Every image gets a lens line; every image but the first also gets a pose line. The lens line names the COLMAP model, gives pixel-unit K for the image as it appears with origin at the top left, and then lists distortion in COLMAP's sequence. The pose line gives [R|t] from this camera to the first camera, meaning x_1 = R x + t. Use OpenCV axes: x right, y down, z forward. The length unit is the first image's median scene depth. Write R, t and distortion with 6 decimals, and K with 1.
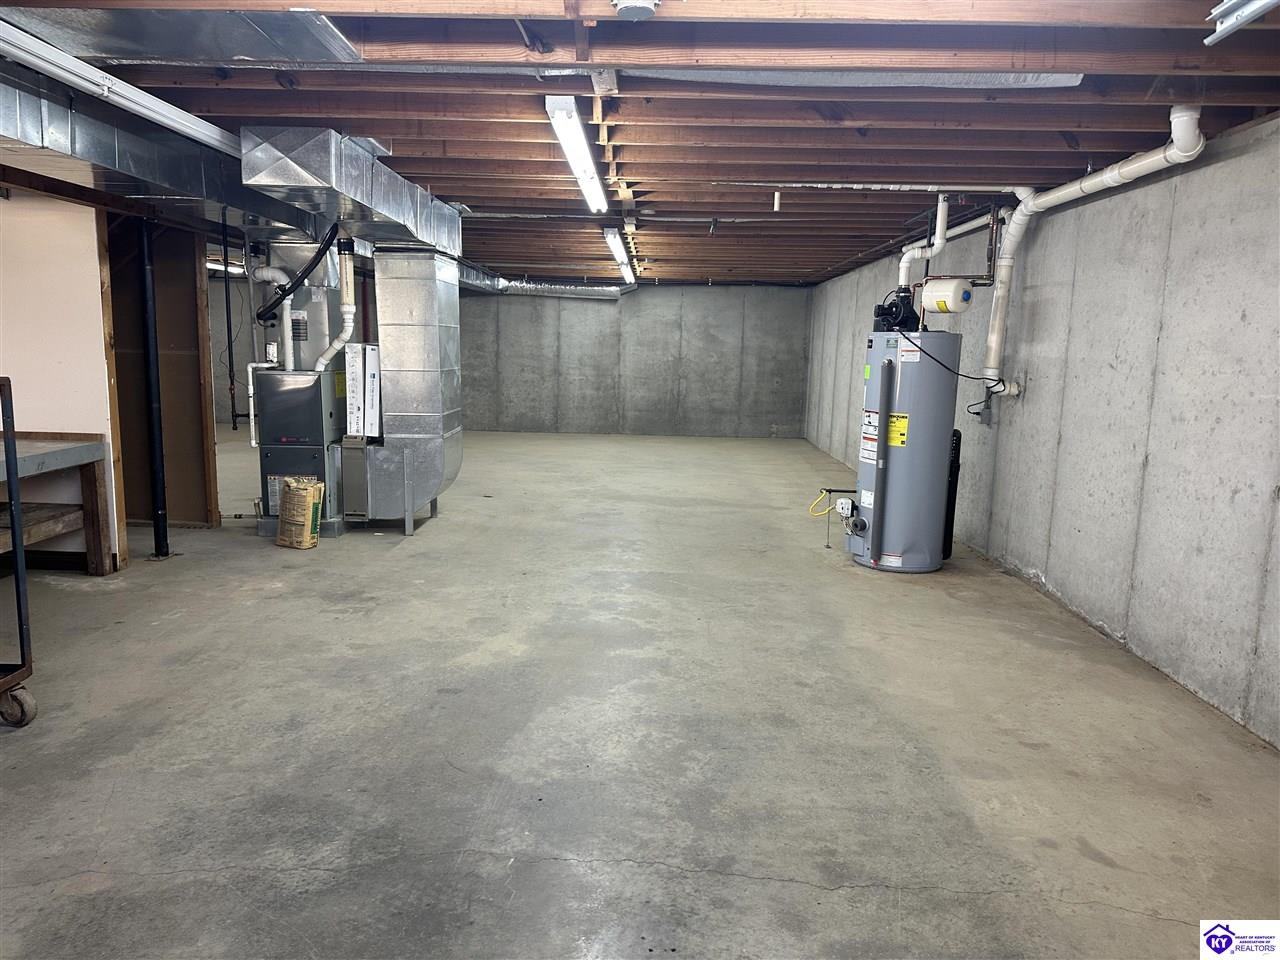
lens RADIAL K [[912.1, 0, 646.4], [0, 912.1, 481.5], [0, 0, 1]] dist [0.007506, -0.010626]
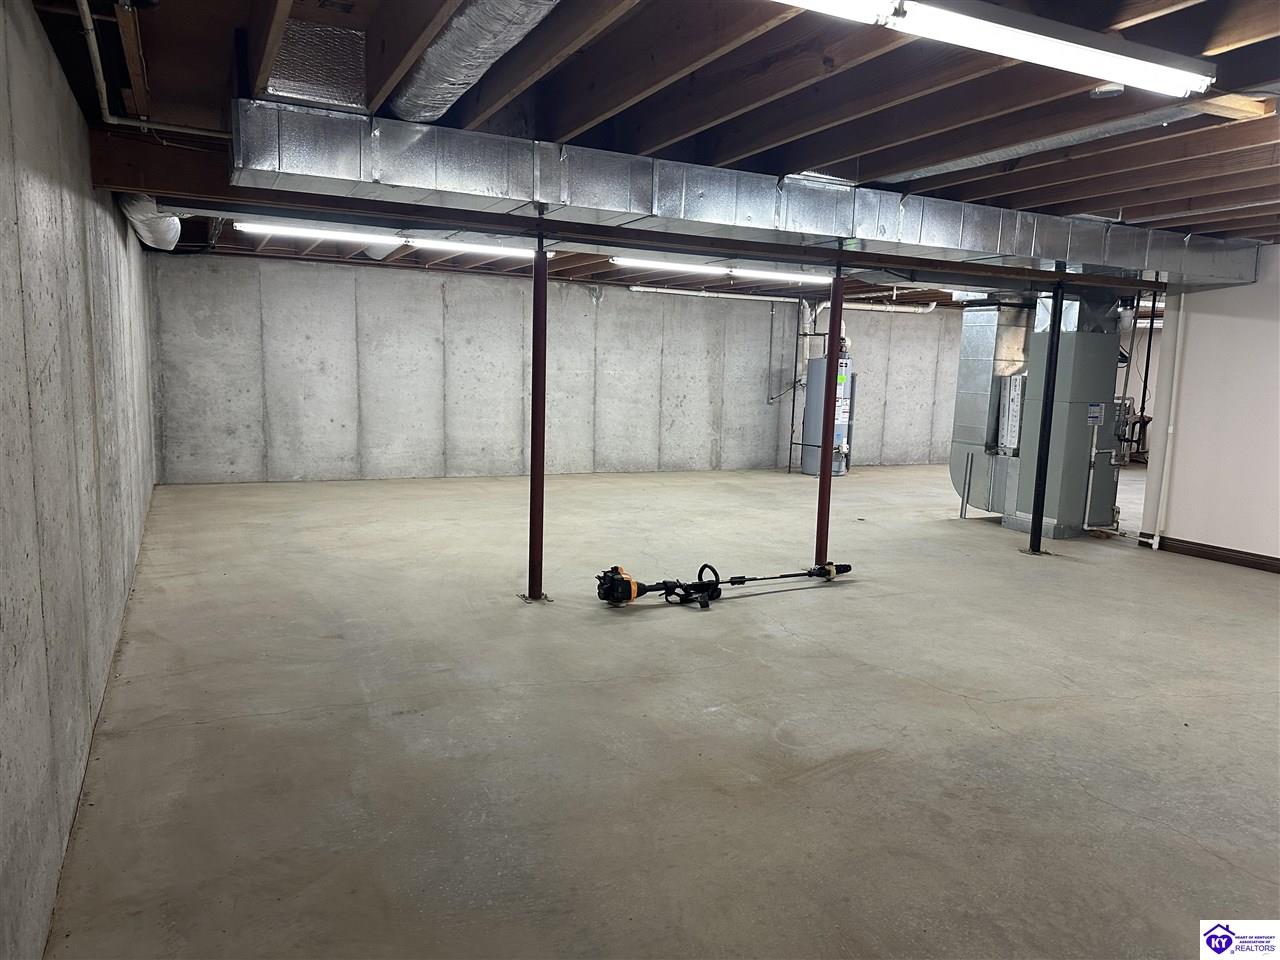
lens RADIAL K [[912.1, 0, 646.4], [0, 912.1, 481.5], [0, 0, 1]] dist [0.007506, -0.010626]
pose [[-0.462493, -0.151032, 0.873664, -1.649572], [0.096335, 0.970990, 0.218854, -0.472406], [-0.881374, 0.185383, -0.434527, 2.832776]]
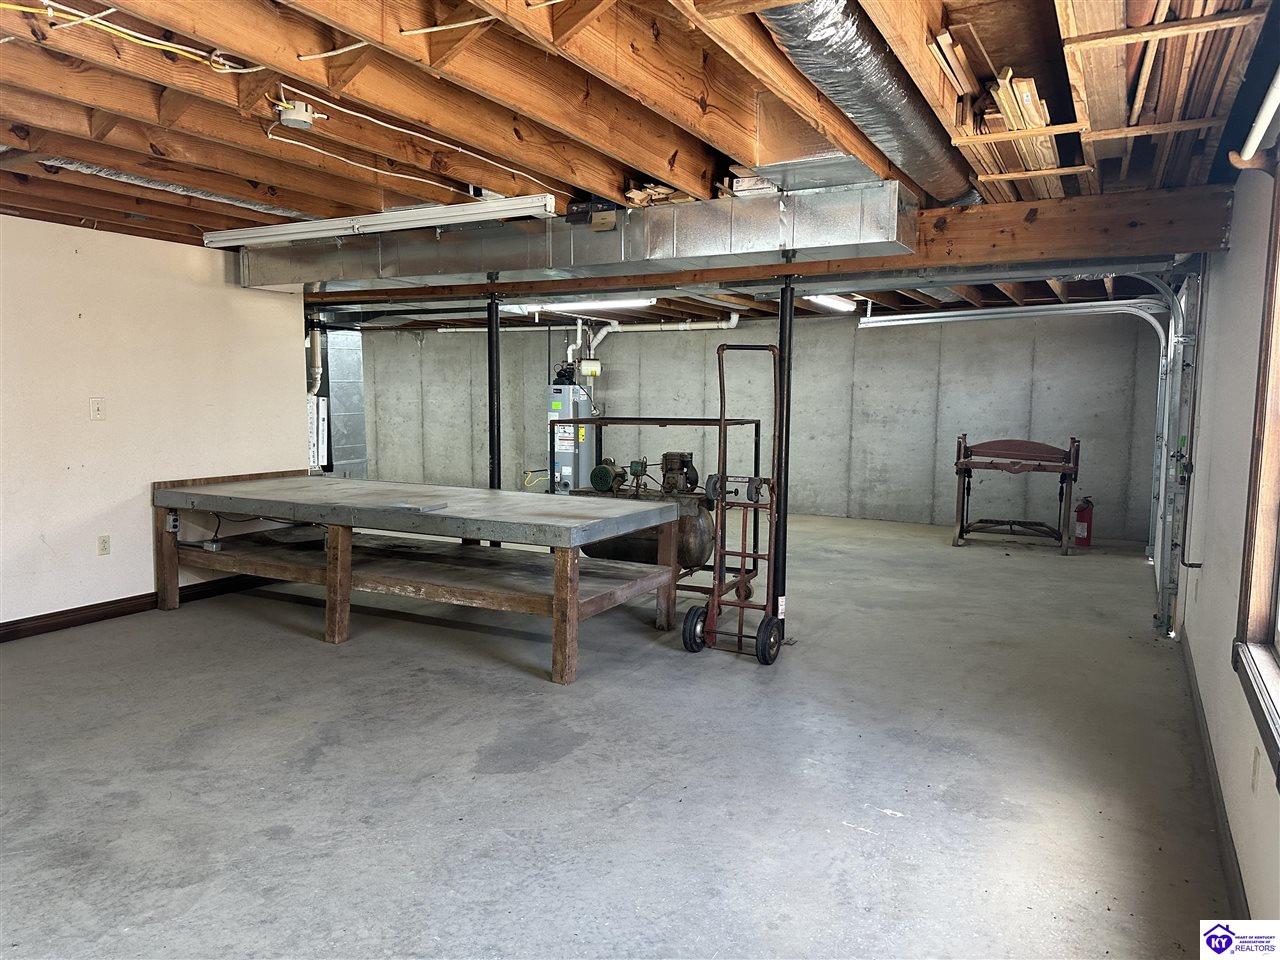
lens RADIAL K [[879.3, 0, 640.0], [0, 879.3, 480.0], [0, 0, 1]] dist [0.091139, -0.121626]
pose [[0.463514, -0.103786, 0.879991, -1.644018], [0.134713, 0.989826, 0.045783, -0.032060], [-0.875790, 0.097325, 0.472779, -0.027018]]
